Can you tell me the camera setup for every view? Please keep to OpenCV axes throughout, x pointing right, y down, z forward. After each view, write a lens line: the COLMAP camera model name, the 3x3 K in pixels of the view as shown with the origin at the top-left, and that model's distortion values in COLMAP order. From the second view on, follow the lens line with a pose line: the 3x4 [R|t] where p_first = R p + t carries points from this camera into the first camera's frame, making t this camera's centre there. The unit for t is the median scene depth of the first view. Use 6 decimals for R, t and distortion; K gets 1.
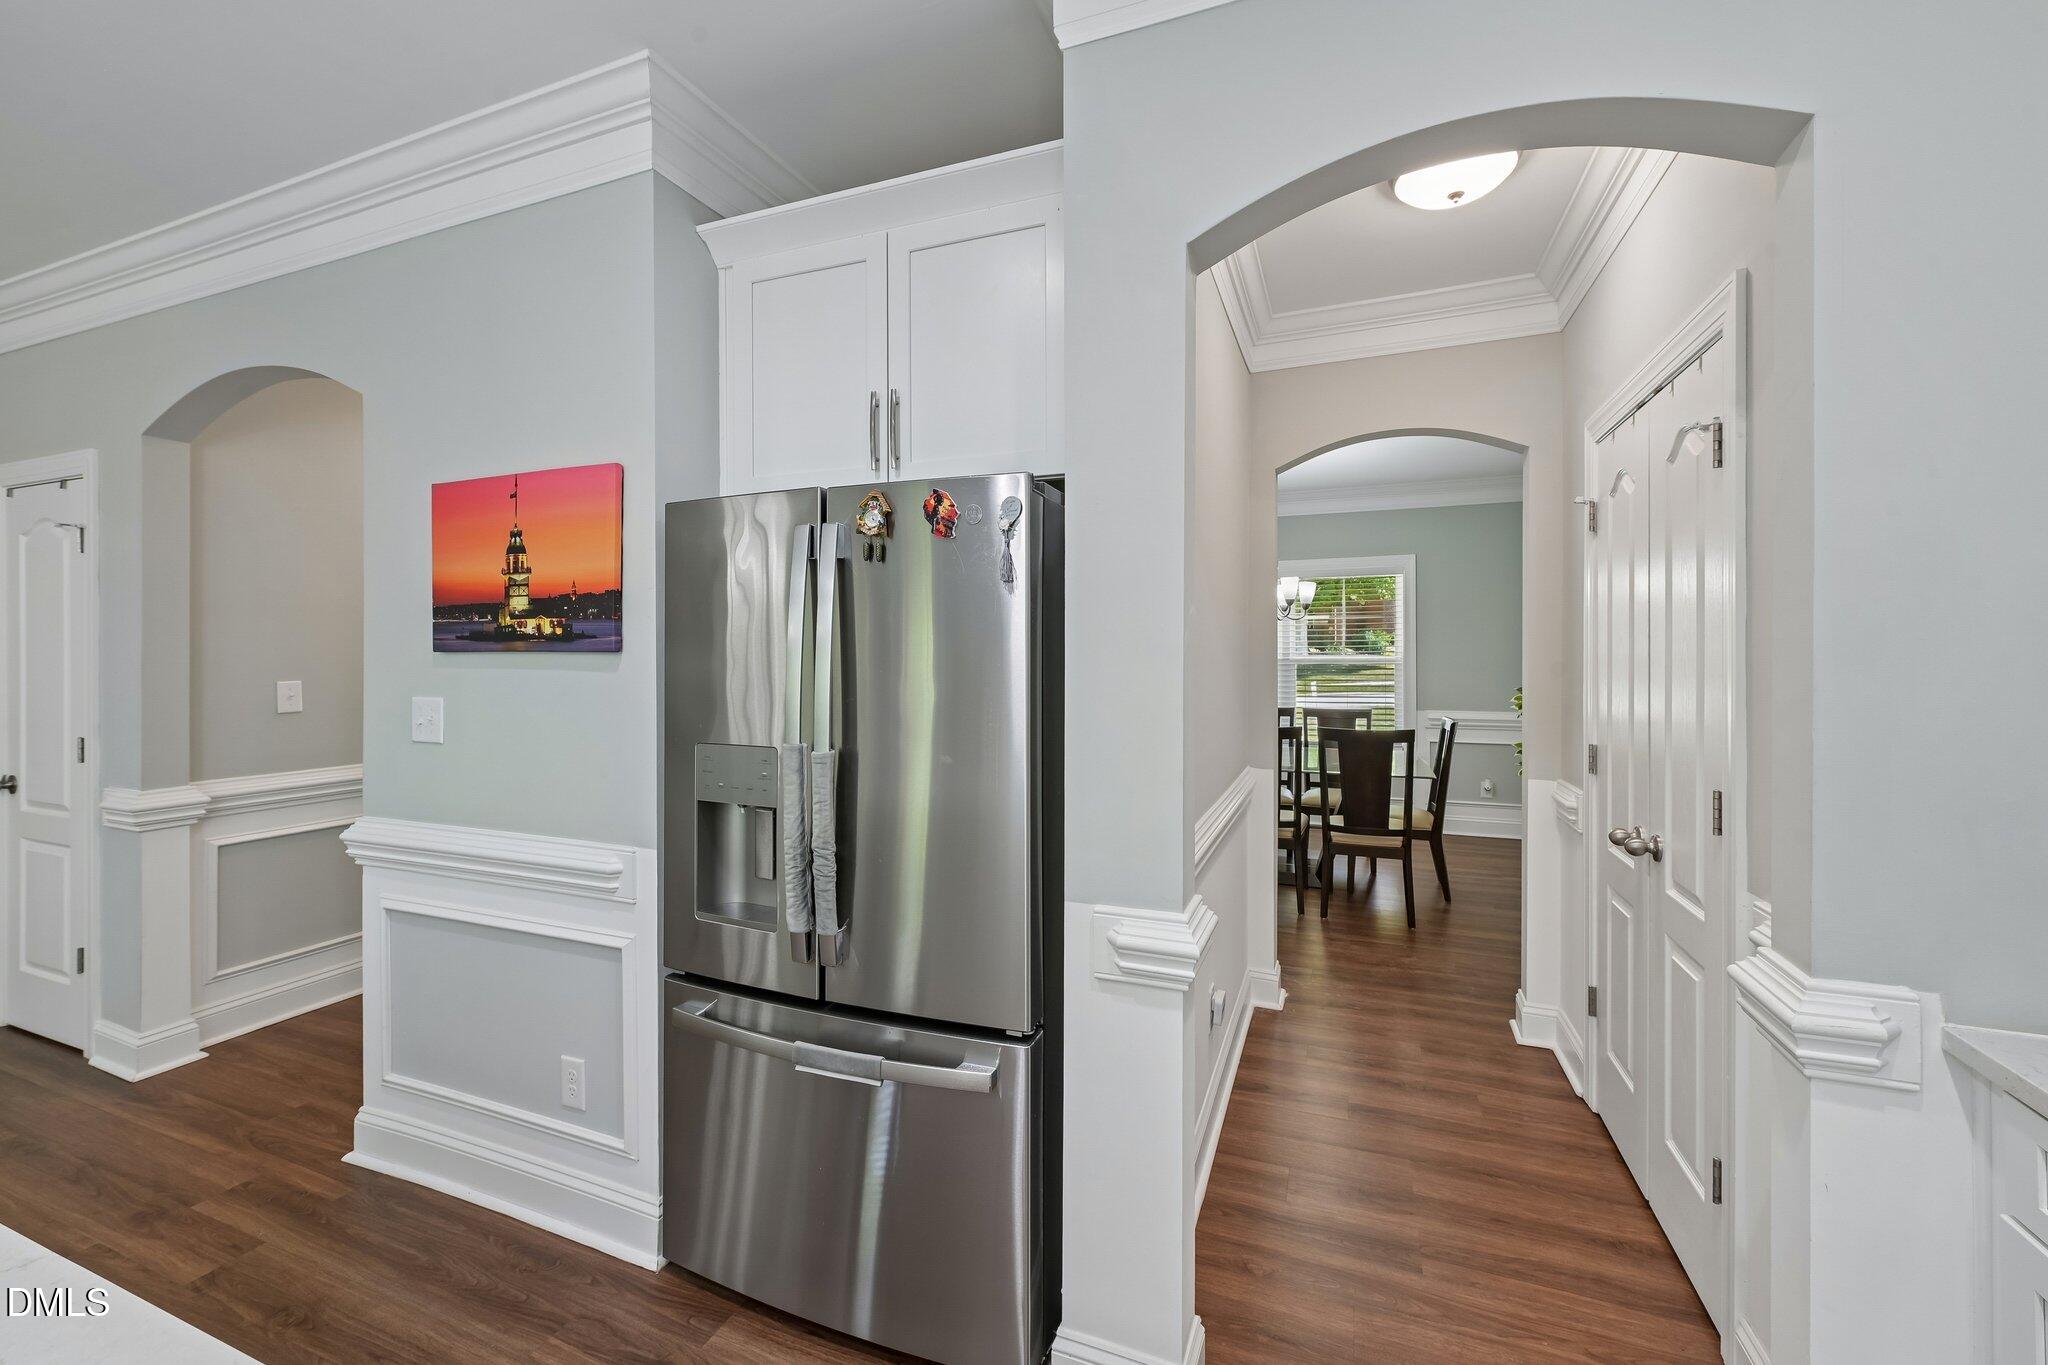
lens RADIAL K [[808.7, 0, 1028.2], [0, 808.7, 671.3], [0, 0, 1]] dist [0.008495, -0.000001]
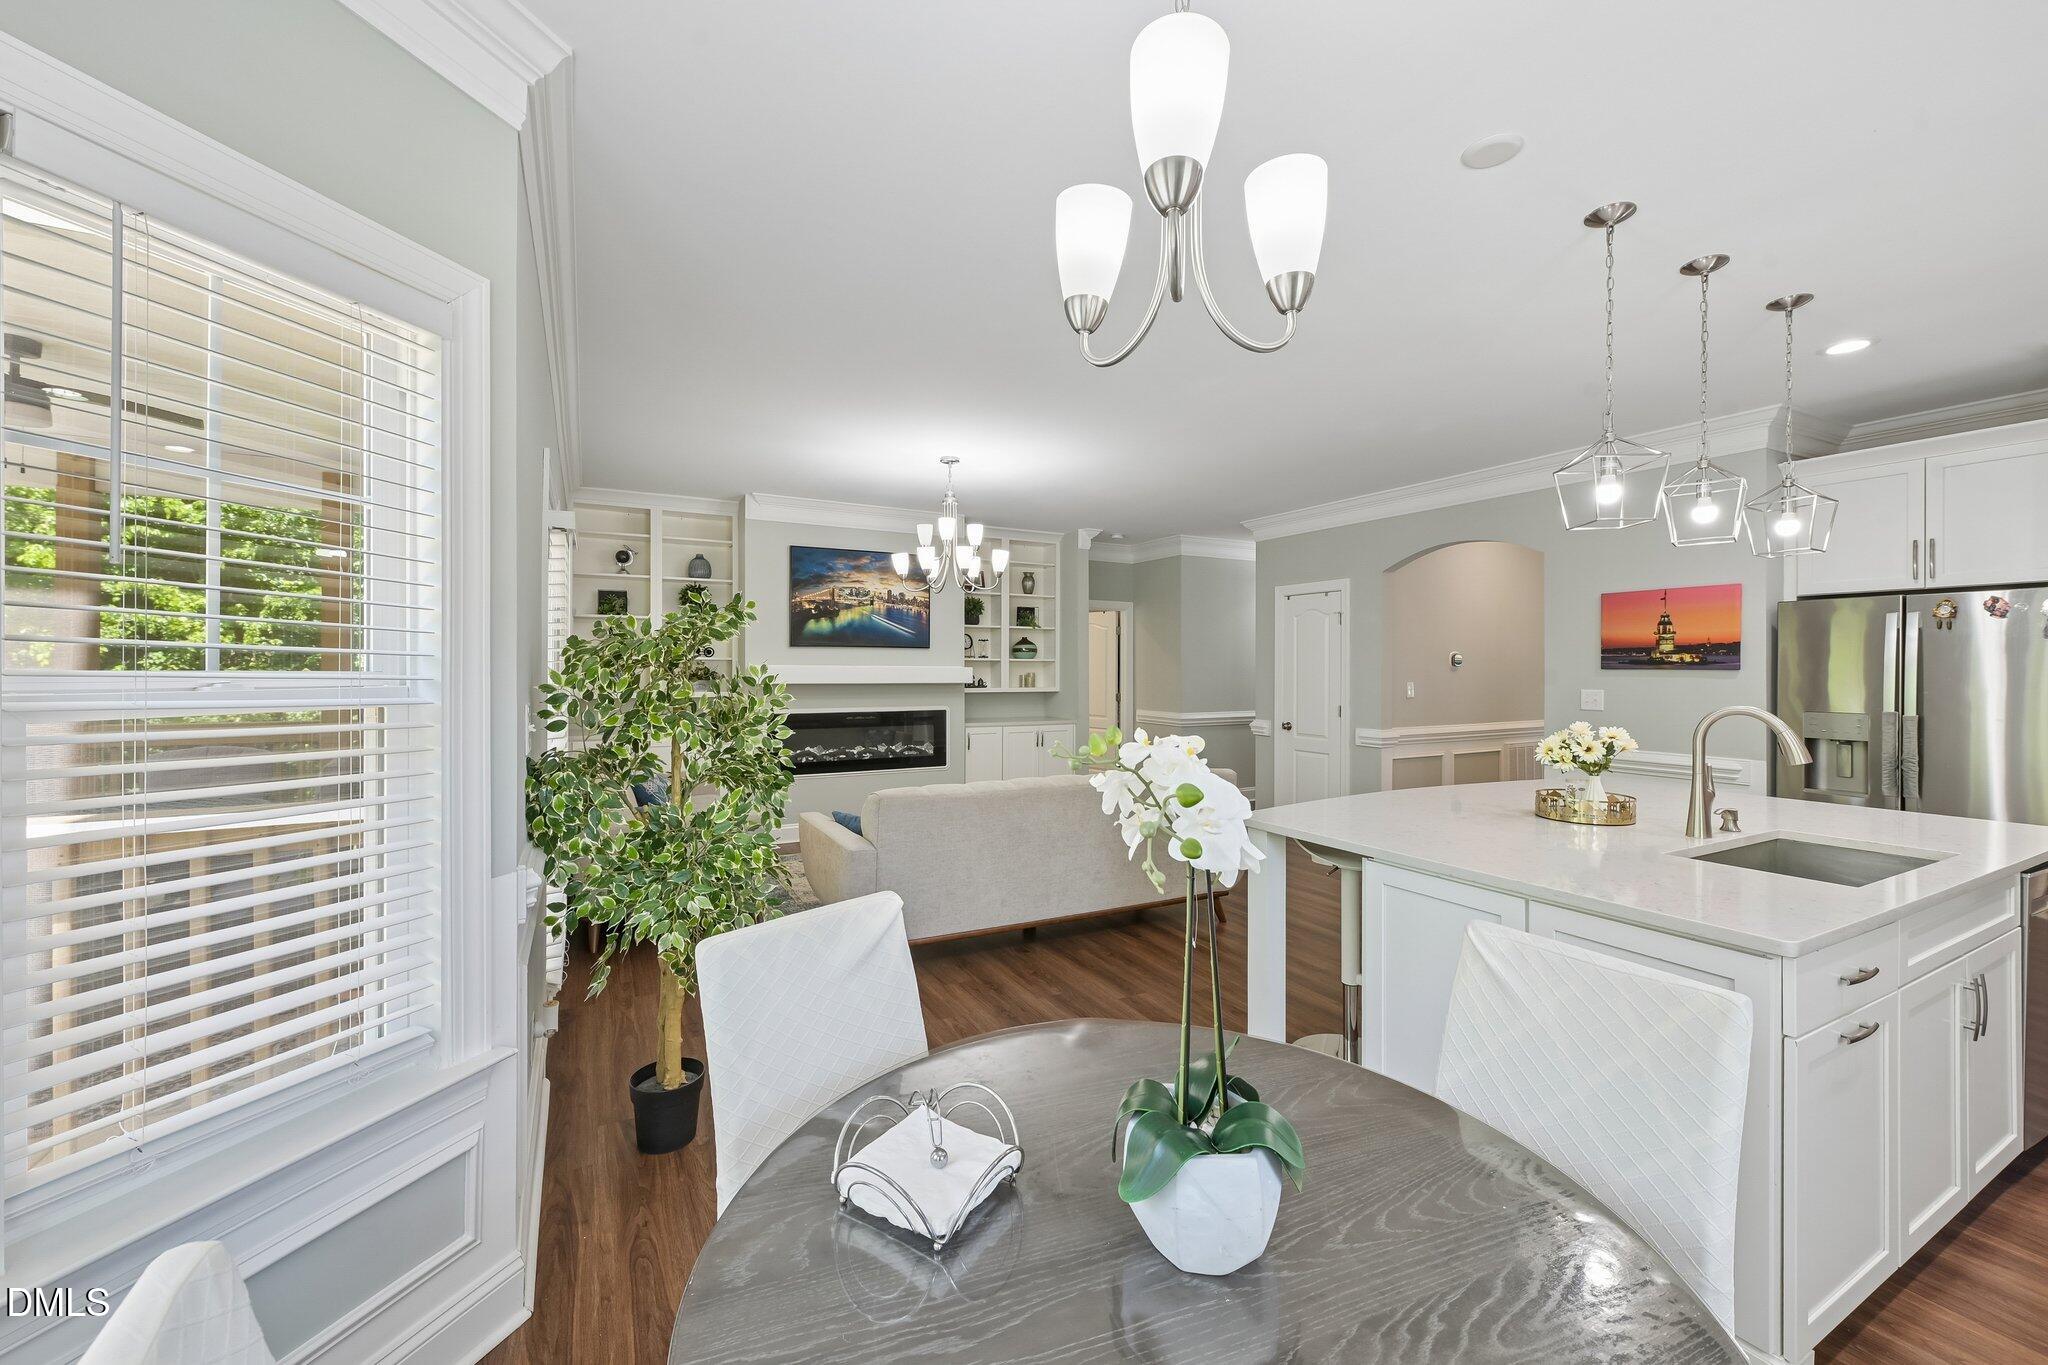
lens RADIAL K [[808.7, 0, 1025.2], [0, 808.7, 679.0], [0, 0, 1]] dist [0.008495, -0.000001]
pose [[0.758541, 0.007758, -0.651579, -0.508544], [-0.005712, 0.999970, 0.005256, 0.000884], [0.651600, -0.000265, 0.758563, -1.839901]]
